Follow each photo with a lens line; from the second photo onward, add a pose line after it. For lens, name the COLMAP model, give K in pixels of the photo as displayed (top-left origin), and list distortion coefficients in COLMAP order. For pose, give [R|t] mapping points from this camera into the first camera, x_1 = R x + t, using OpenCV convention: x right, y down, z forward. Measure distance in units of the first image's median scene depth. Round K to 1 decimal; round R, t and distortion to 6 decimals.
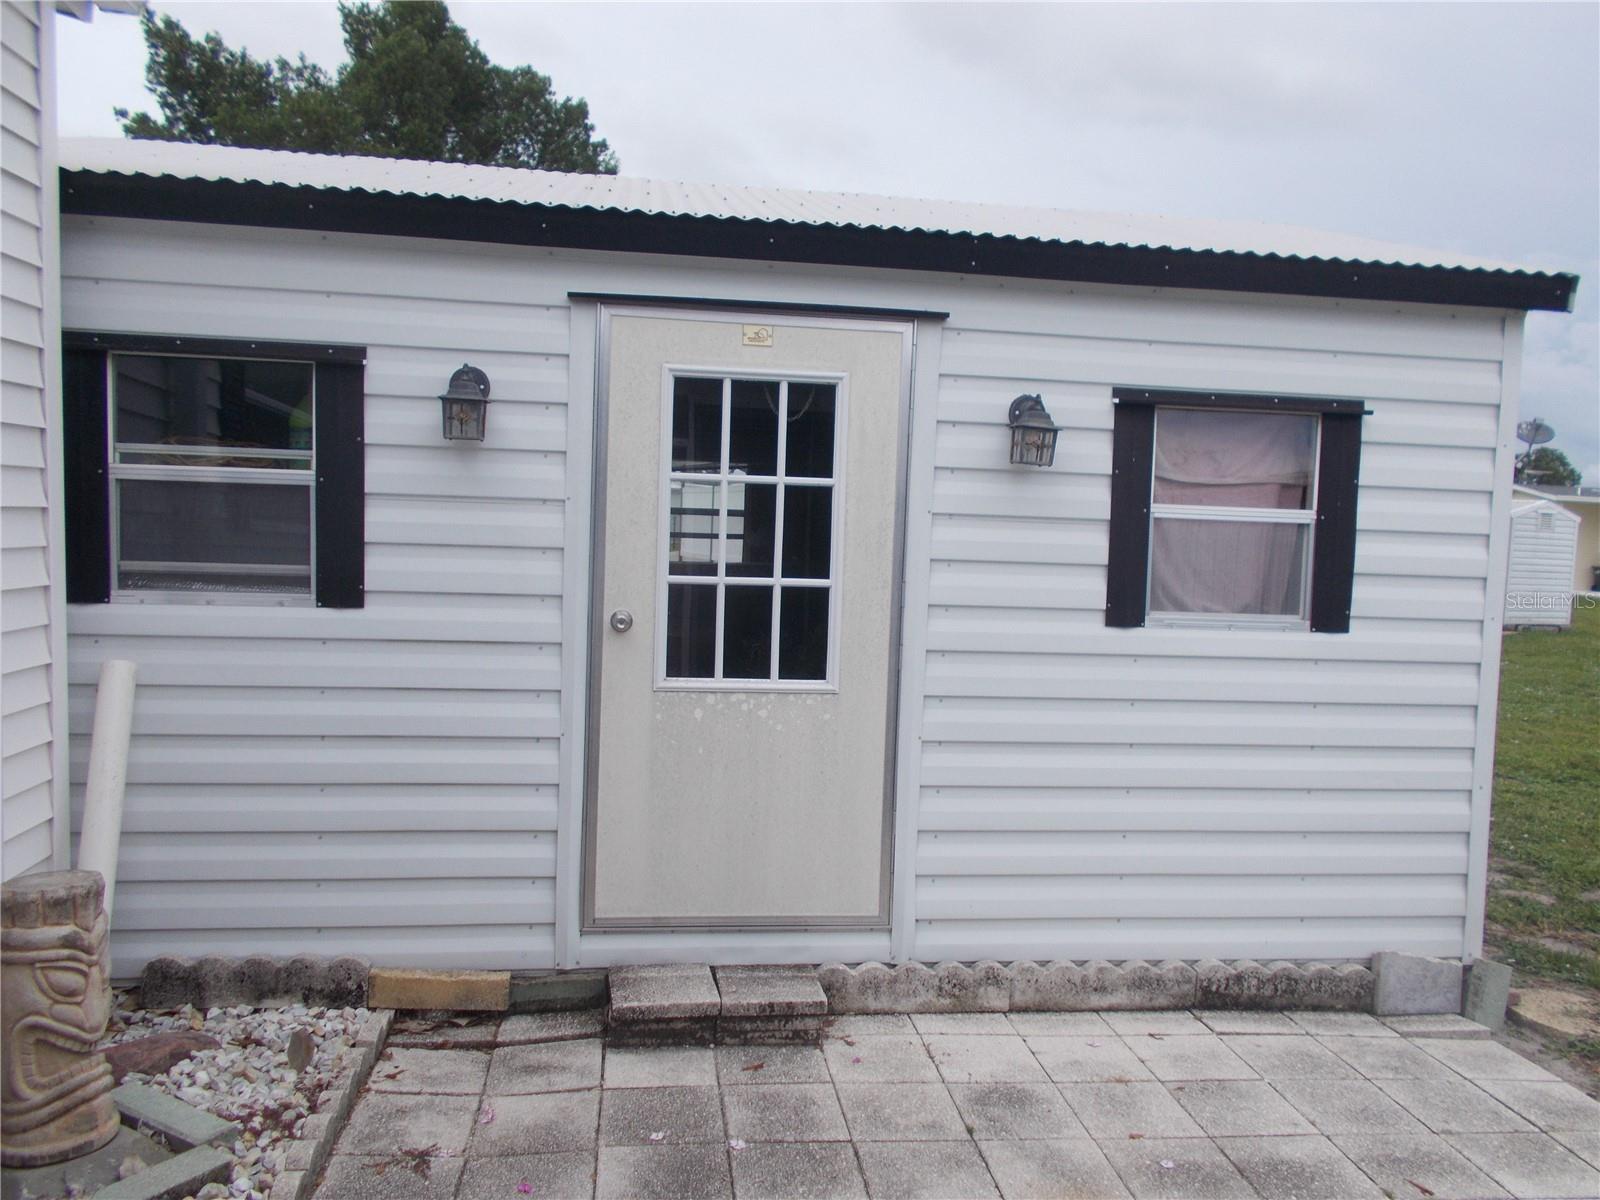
lens RADIAL K [[1191.4, 0, 800.0], [0, 1191.4, 600.0], [0, 0, 1]] dist [0.132218, -0.000749]
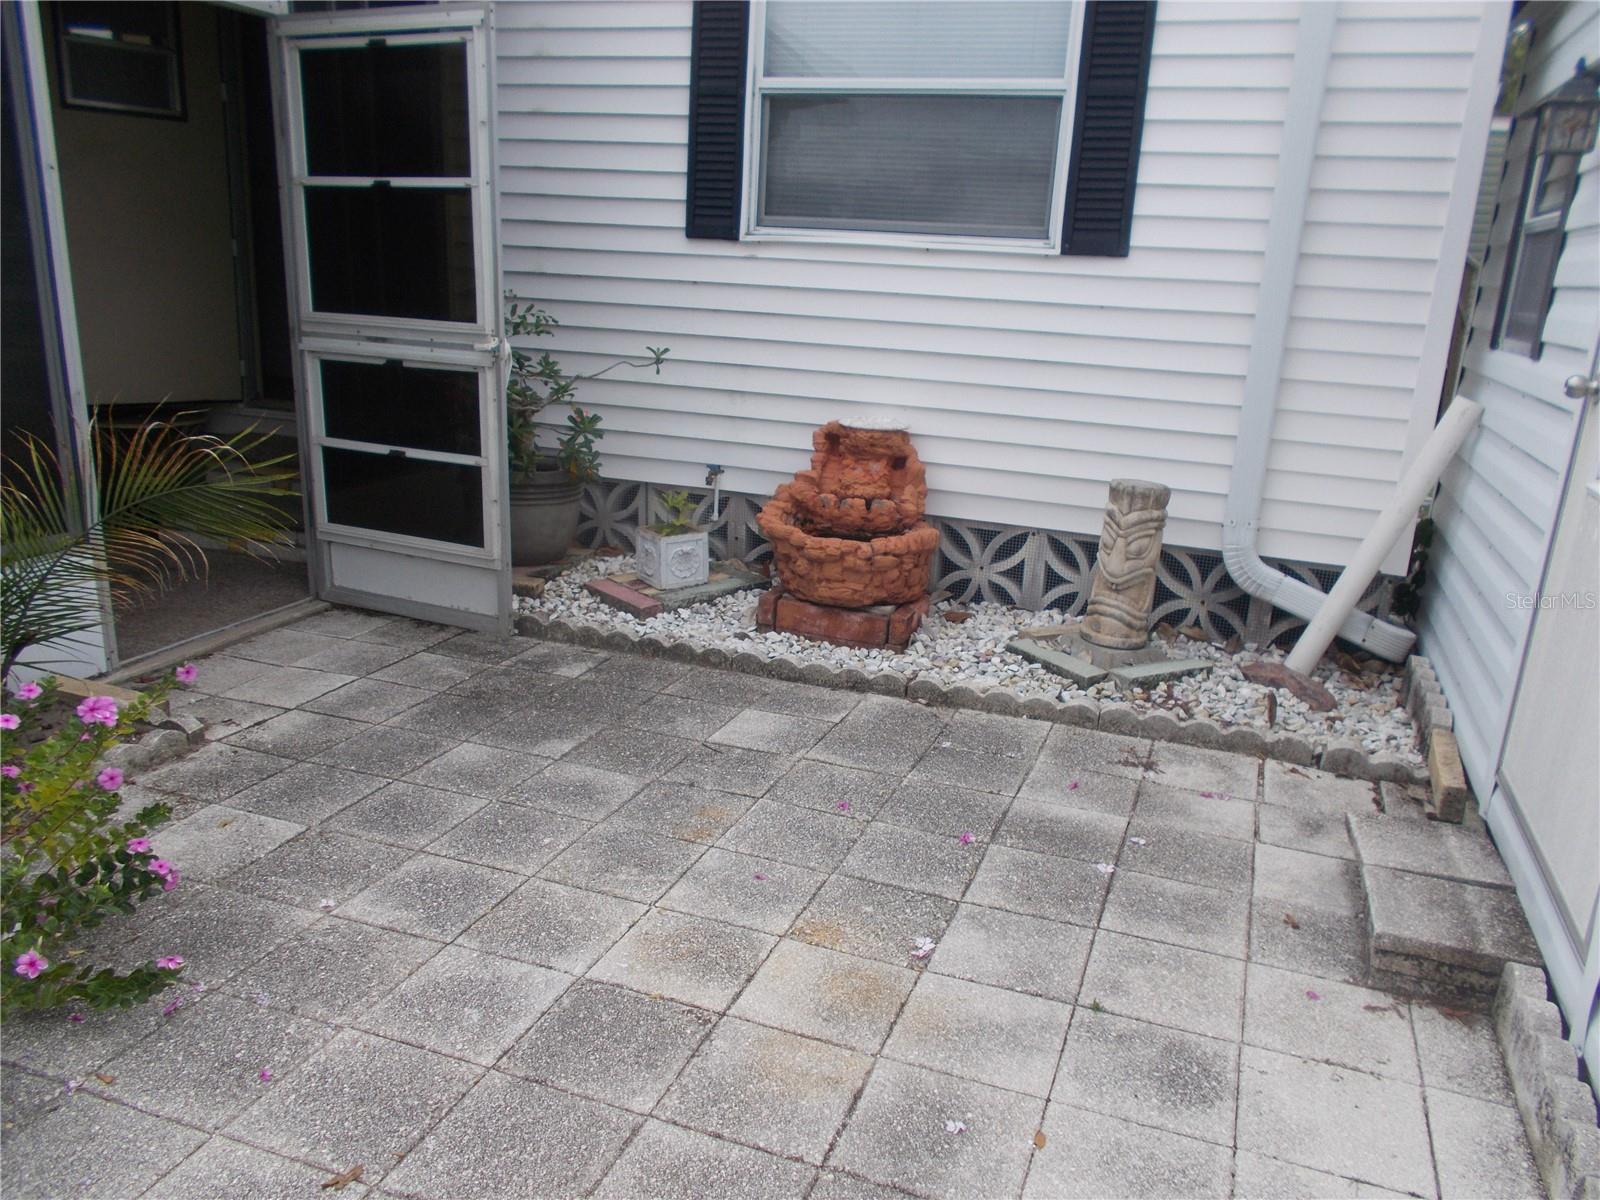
lens RADIAL K [[1235.3, 0, 800.0], [0, 1235.3, 600.0], [0, 0, 1]] dist [-0.009305, -0.003896]
pose [[-0.448131, 0.163709, -0.878851, 0.824347], [-0.136716, 0.958975, 0.248346, 0.040273], [0.883452, 0.231445, -0.407364, 1.085646]]
